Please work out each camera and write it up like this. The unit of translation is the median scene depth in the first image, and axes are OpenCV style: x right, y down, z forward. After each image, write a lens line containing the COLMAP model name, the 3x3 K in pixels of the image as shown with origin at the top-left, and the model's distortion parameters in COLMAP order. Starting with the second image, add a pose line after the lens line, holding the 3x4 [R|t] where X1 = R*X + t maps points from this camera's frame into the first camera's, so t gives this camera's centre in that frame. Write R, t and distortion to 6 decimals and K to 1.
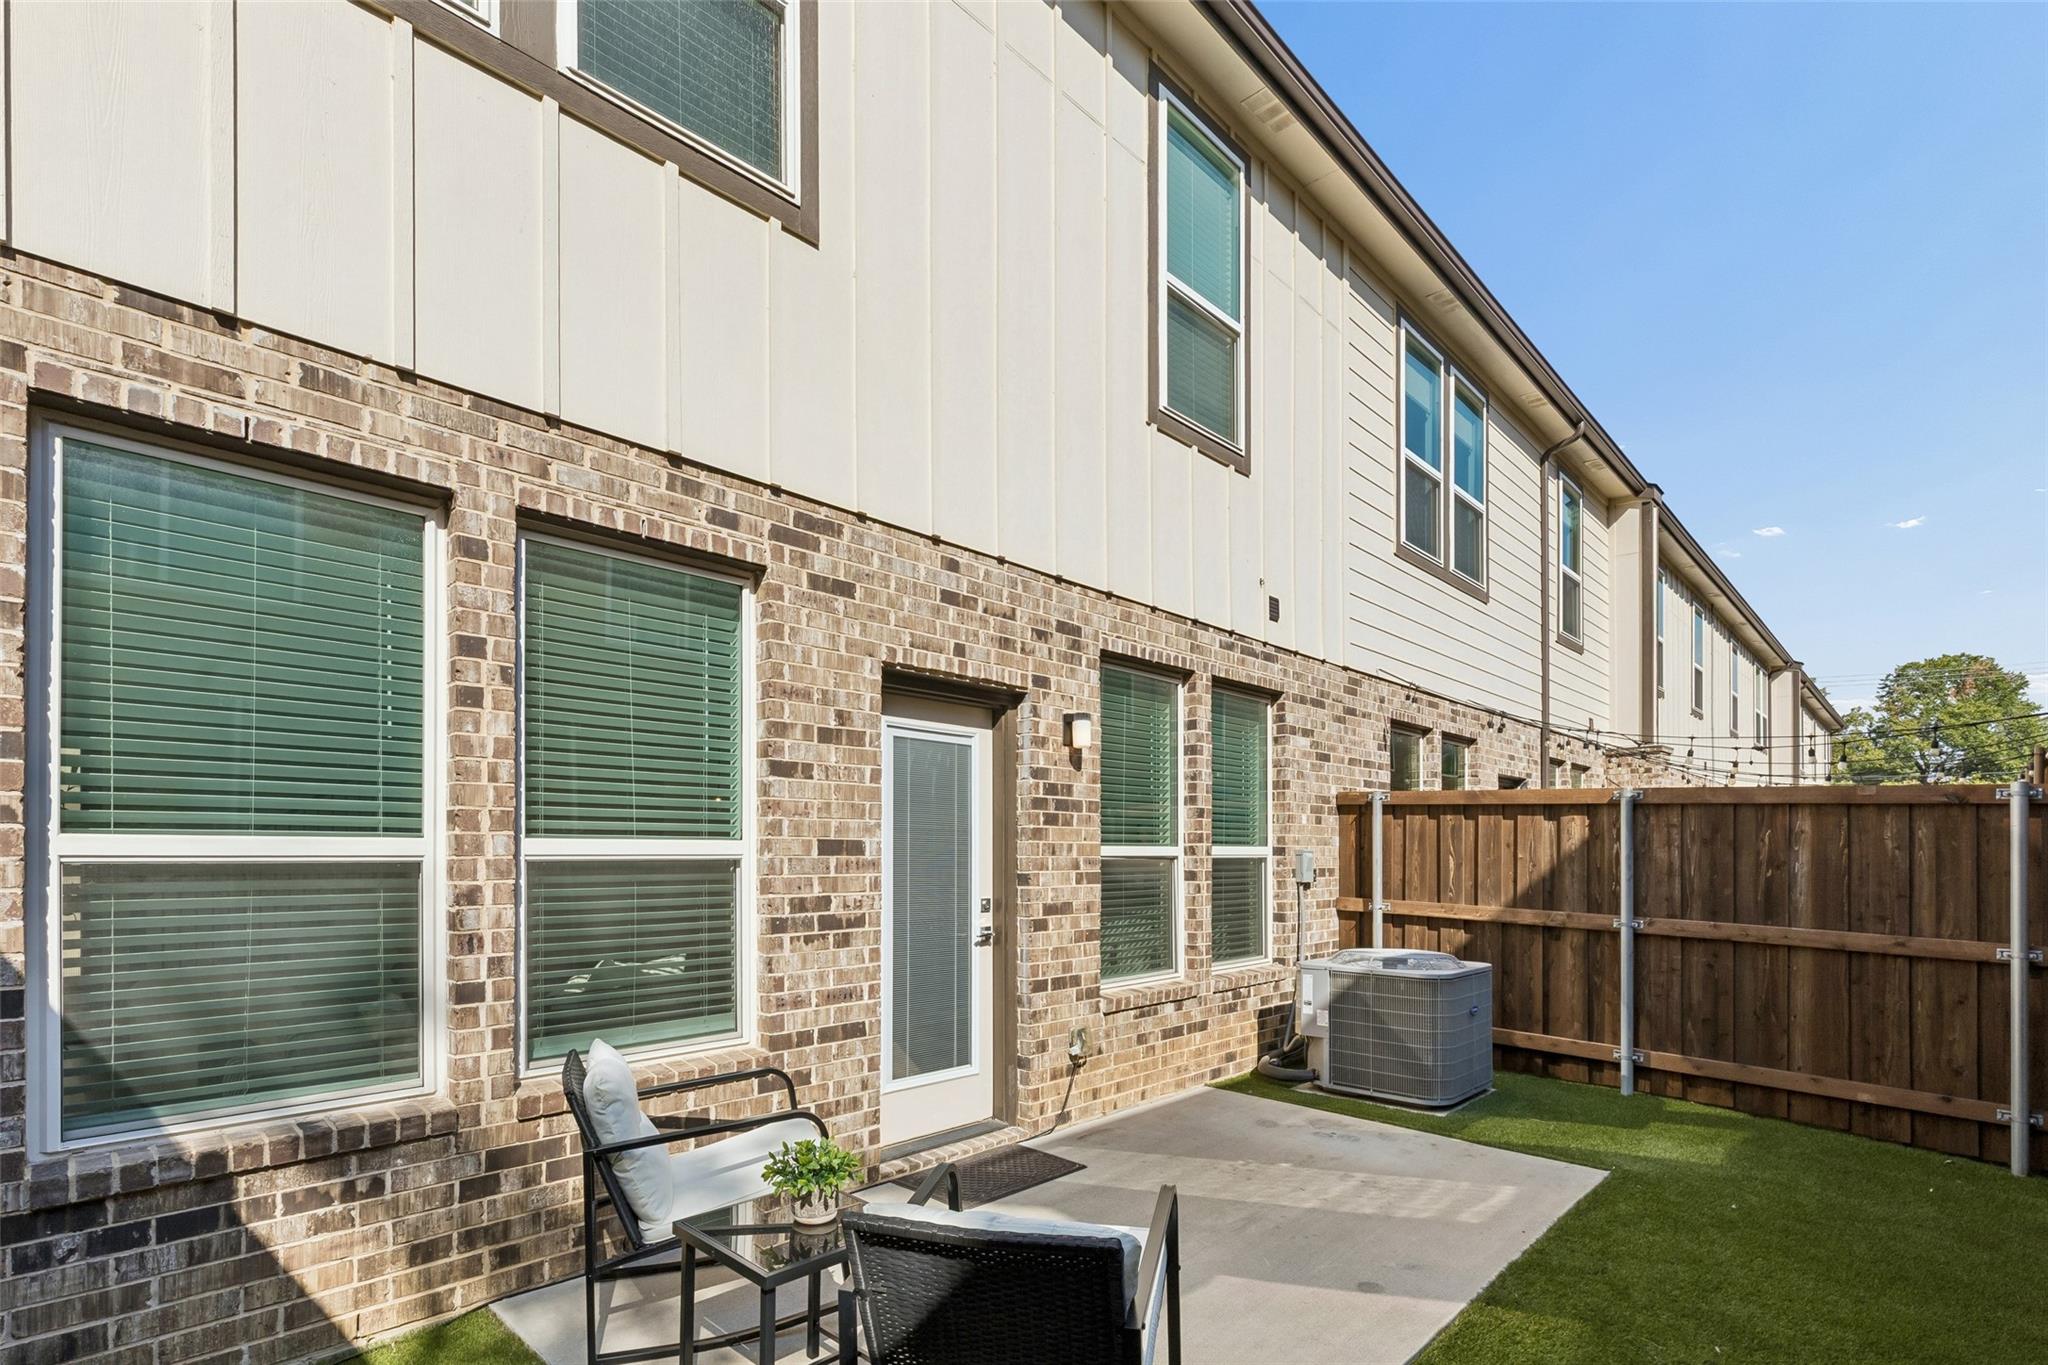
lens RADIAL K [[925.3, 0, 1022.2], [0, 925.3, 712.8], [0, 0, 1]] dist [0.004868, 0.000034]
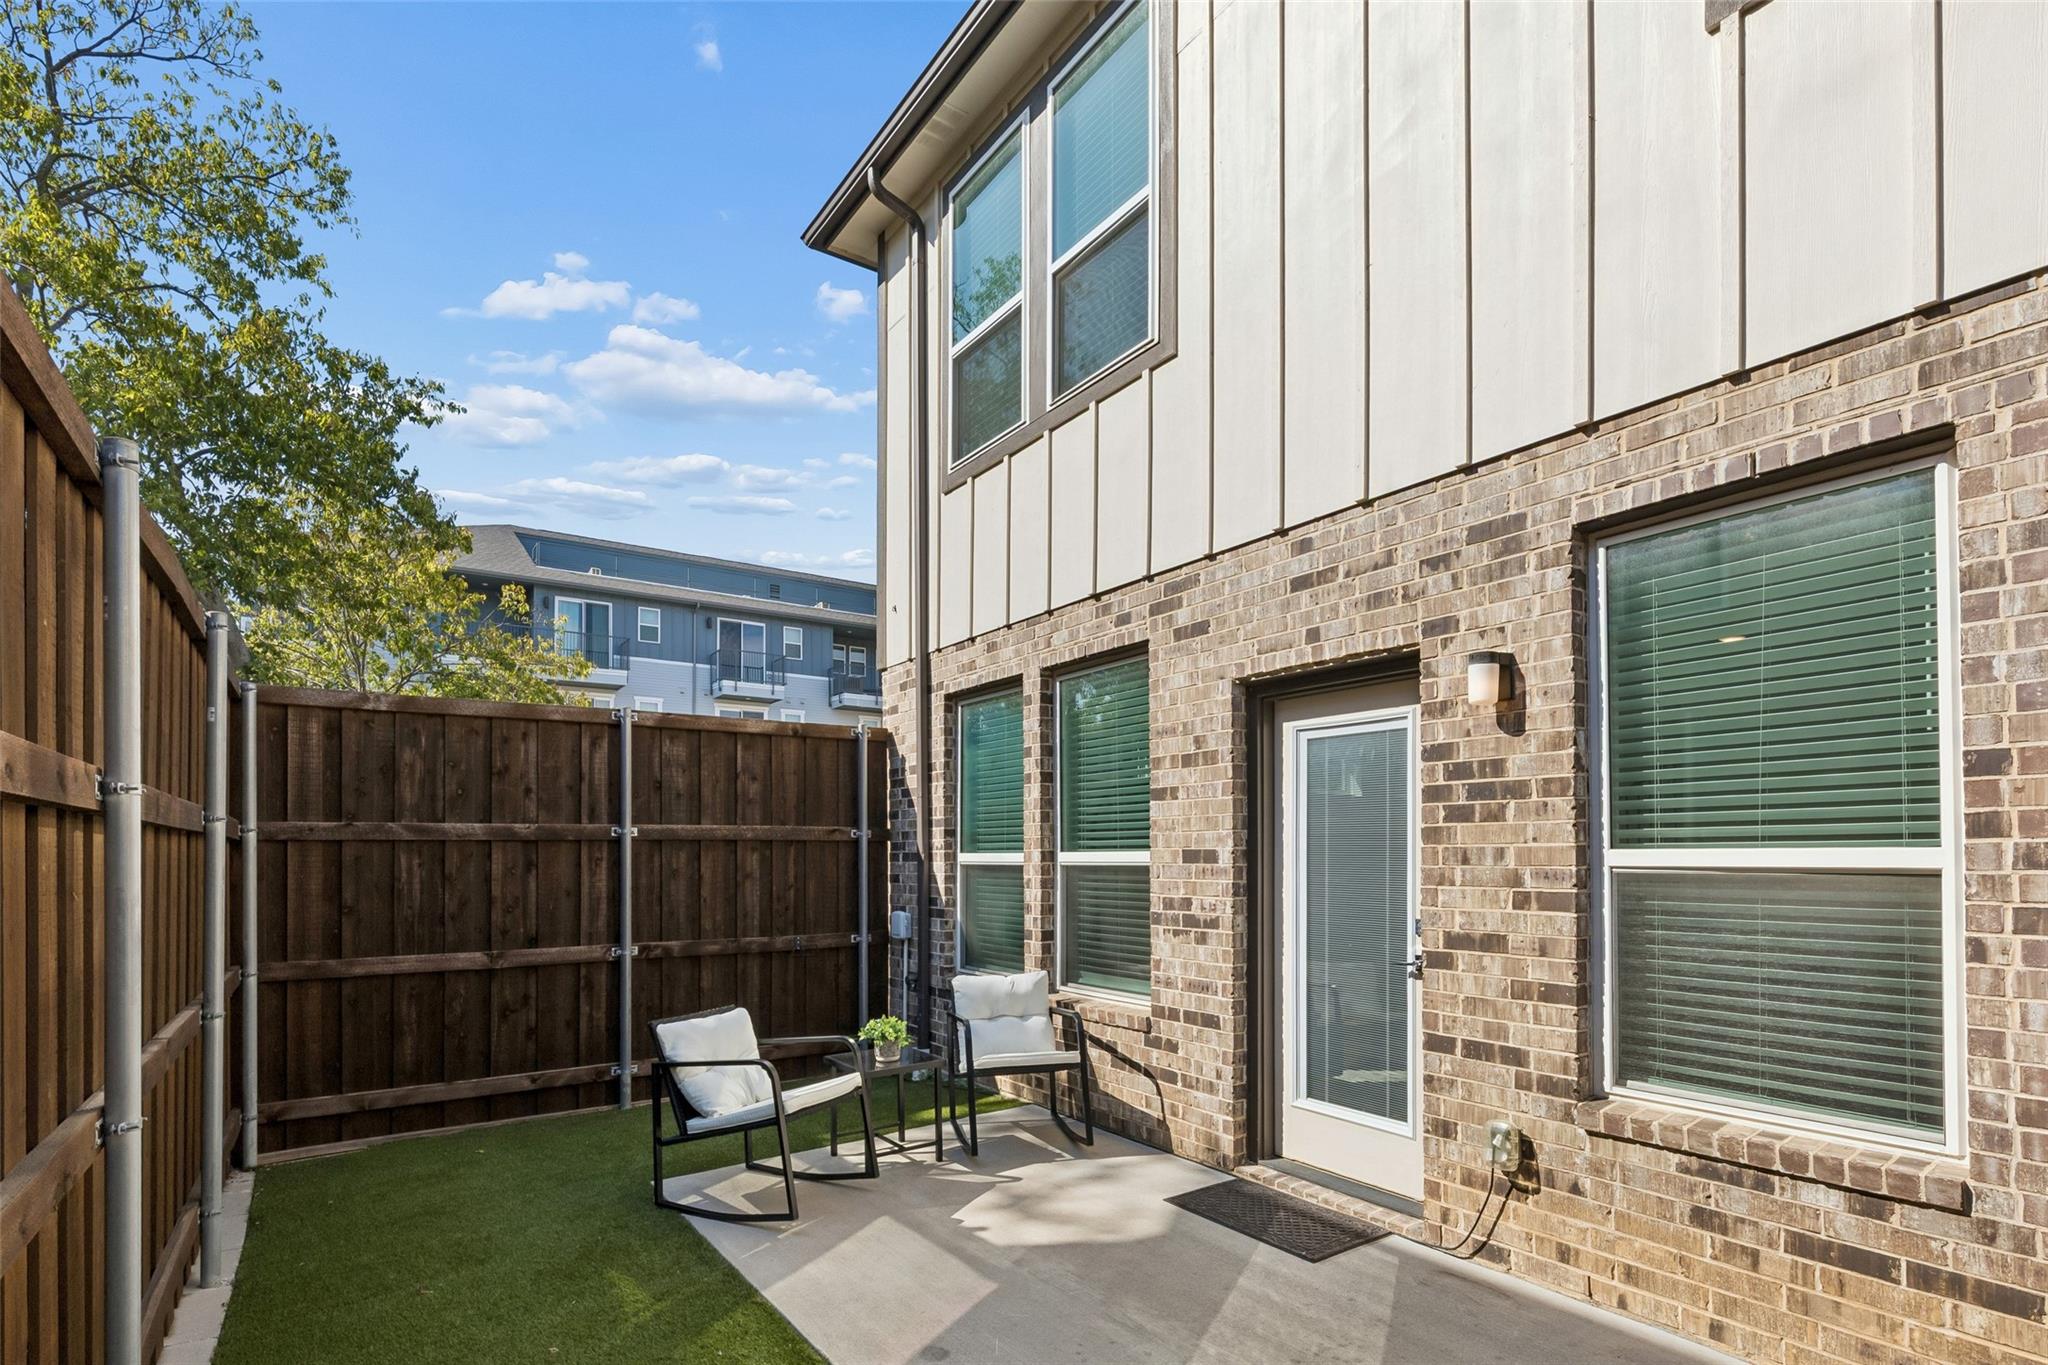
lens RADIAL K [[924.3, 0, 1029.6], [0, 924.3, 688.9], [0, 0, 1]] dist [0.005180, -0.000190]
pose [[-0.155245, -0.182174, -0.970933, 0.816115], [0.146298, 0.967772, -0.204973, 0.123377], [0.976983, -0.173867, -0.123590, 0.806267]]
